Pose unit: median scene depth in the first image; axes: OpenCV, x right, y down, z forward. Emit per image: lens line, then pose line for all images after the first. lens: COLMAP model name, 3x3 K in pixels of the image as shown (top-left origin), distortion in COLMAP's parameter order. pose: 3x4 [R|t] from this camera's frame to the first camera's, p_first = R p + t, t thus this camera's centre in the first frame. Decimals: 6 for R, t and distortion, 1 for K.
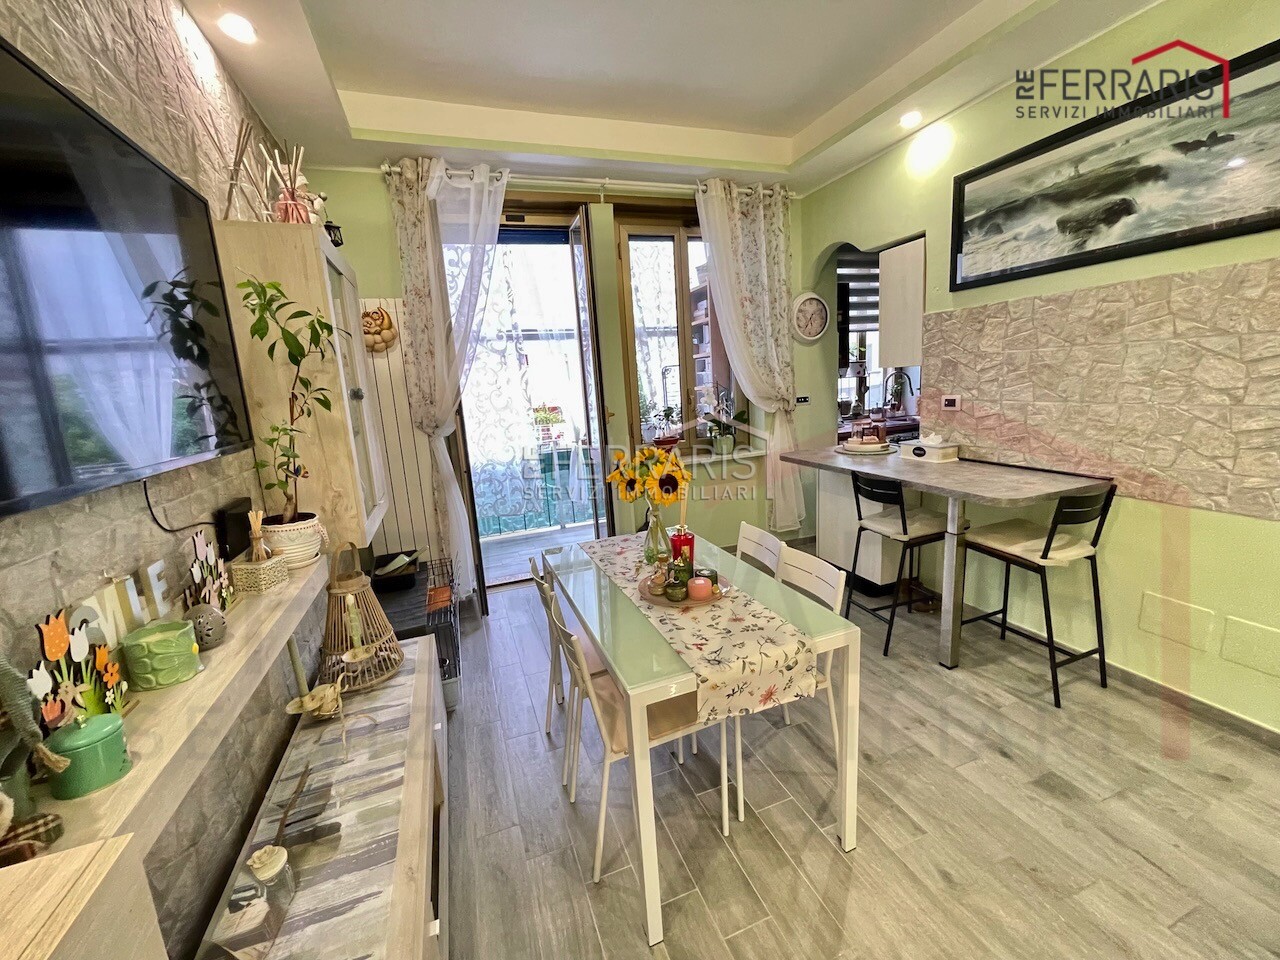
lens RADIAL K [[520.4, 0, 643.6], [0, 520.4, 474.9], [0, 0, 1]] dist [-0.005120, 0.002267]
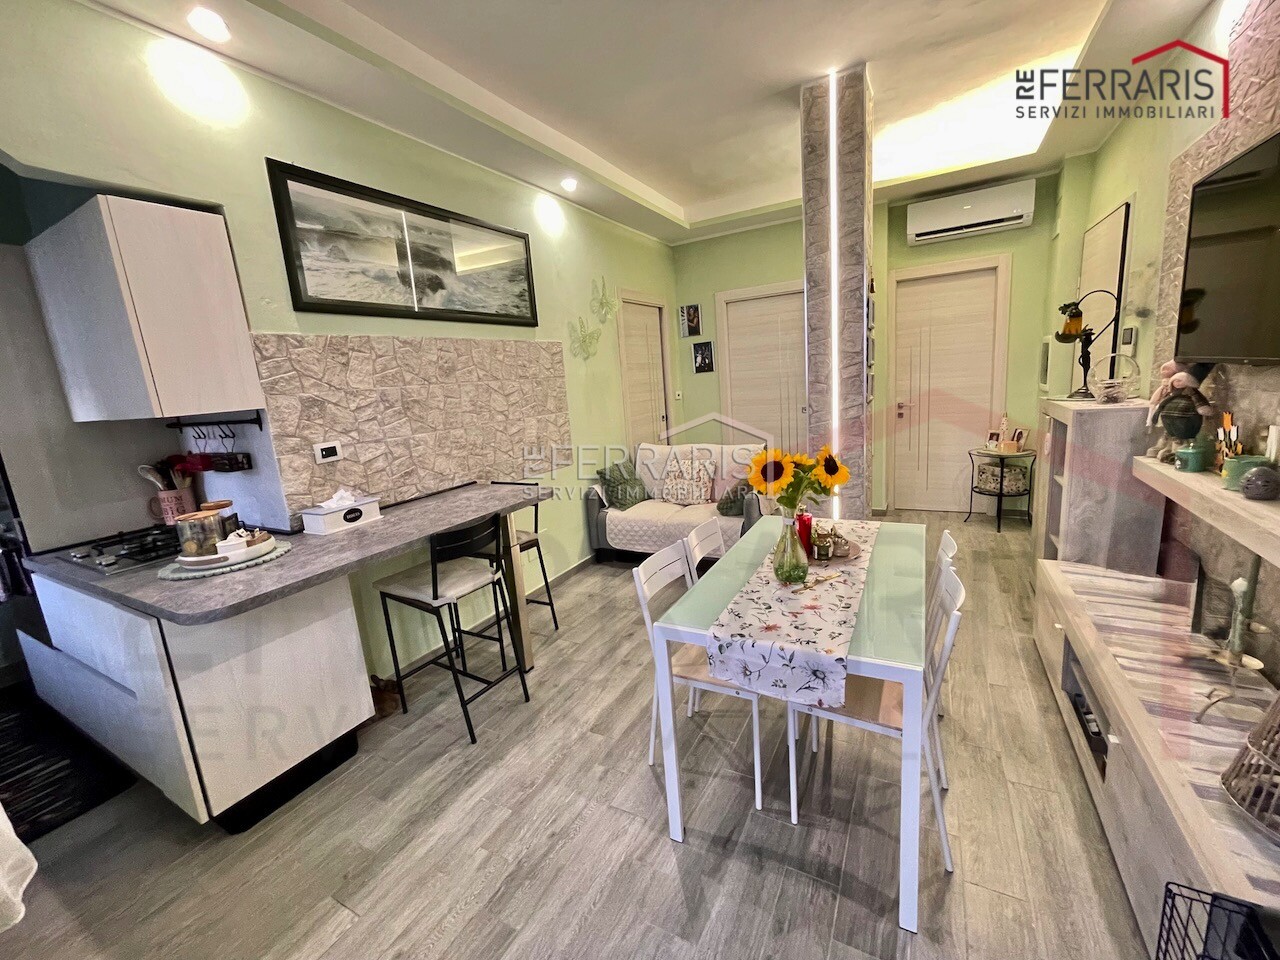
lens RADIAL K [[520.4, 0, 644.0], [0, 520.4, 475.7], [0, 0, 1]] dist [-0.005120, 0.002267]
pose [[-0.646700, -0.033950, 0.761989, -0.330894], [0.252304, 0.933249, 0.255711, -0.193092], [-0.719807, 0.357621, -0.594966, 1.180830]]
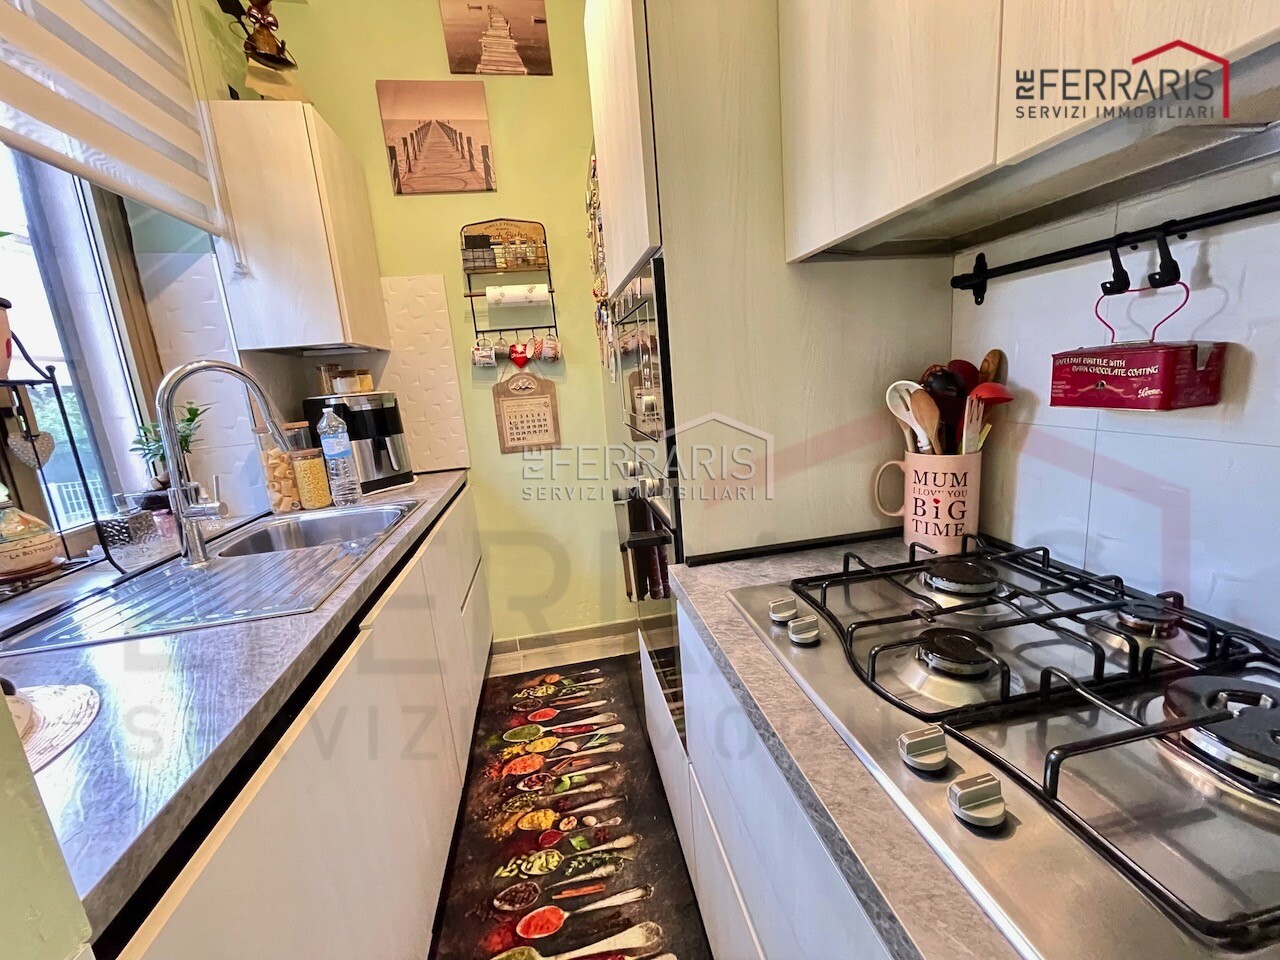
lens RADIAL K [[520.4, 0, 641.9], [0, 520.4, 474.4], [0, 0, 1]] dist [-0.005120, 0.002267]
pose [[0.179975, -0.142888, 0.973238, 0.493976], [0.249067, 0.963772, 0.095440, -0.213093], [-0.951617, 0.225224, 0.209043, 1.357053]]
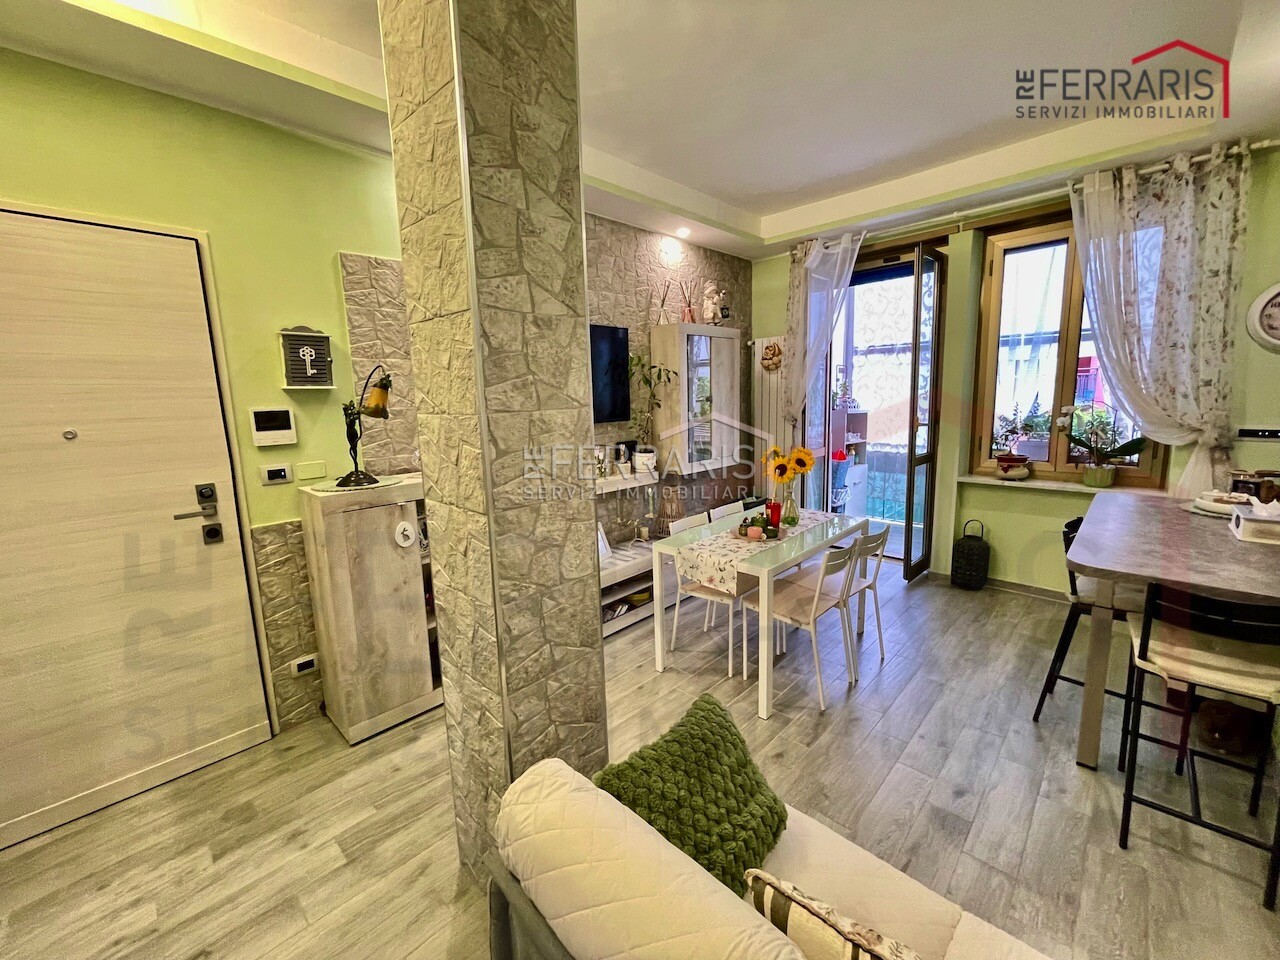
lens RADIAL K [[520.4, 0, 643.4], [0, 520.4, 475.6], [0, 0, 1]] dist [-0.005120, 0.002267]
pose [[0.431614, 0.188844, -0.882070, 0.829908], [-0.163488, 0.978024, 0.129389, -0.067359], [0.887120, 0.088362, 0.453002, -0.040046]]
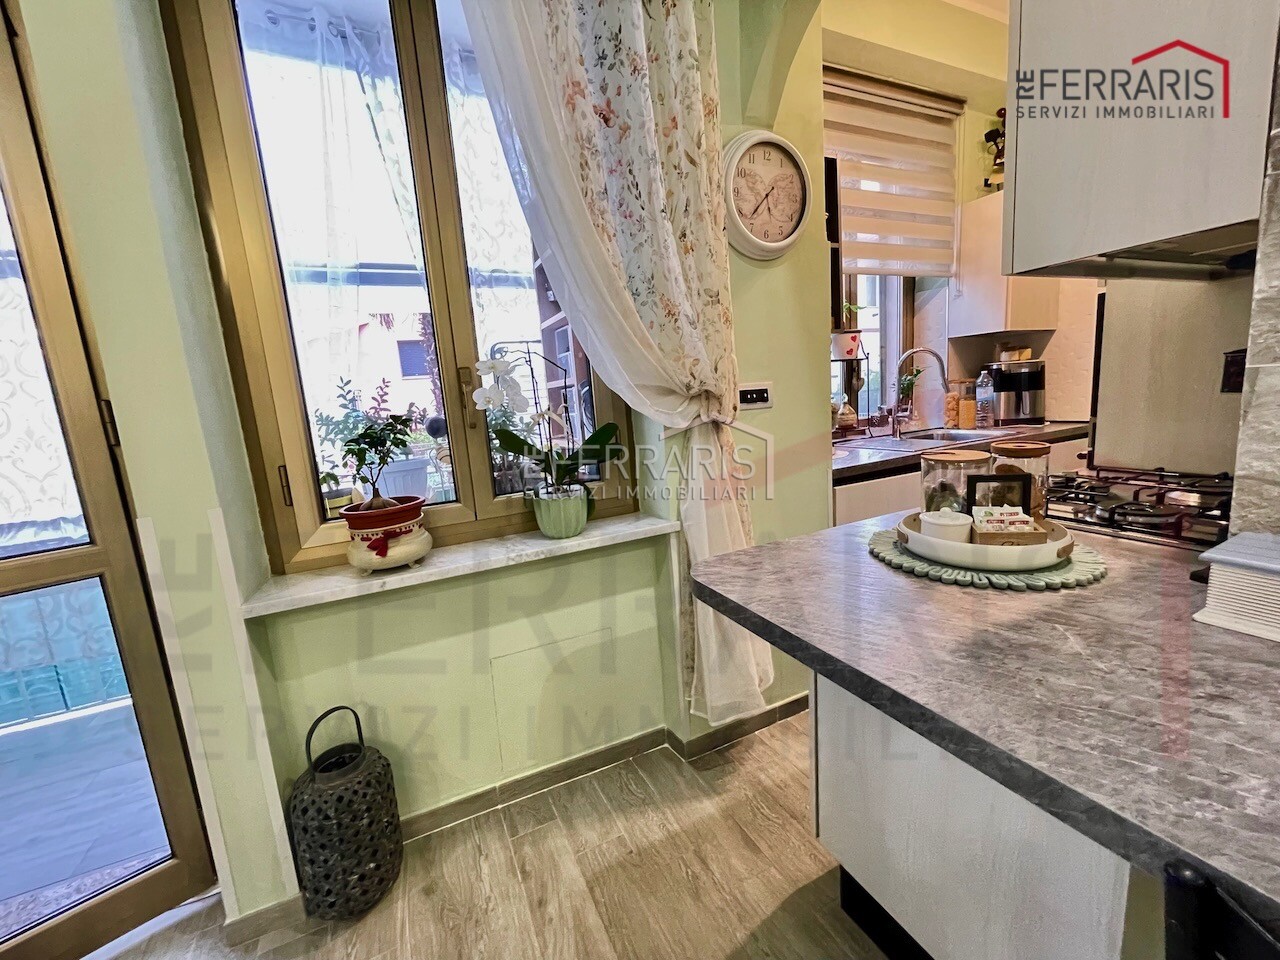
lens RADIAL K [[520.4, 0, 643.8], [0, 520.4, 475.0], [0, 0, 1]] dist [-0.005120, 0.002267]
pose [[0.994784, -0.024462, 0.099026, 0.256461], [0.027631, 0.999145, -0.030751, -0.104664], [-0.098189, 0.033327, 0.994610, 0.875321]]
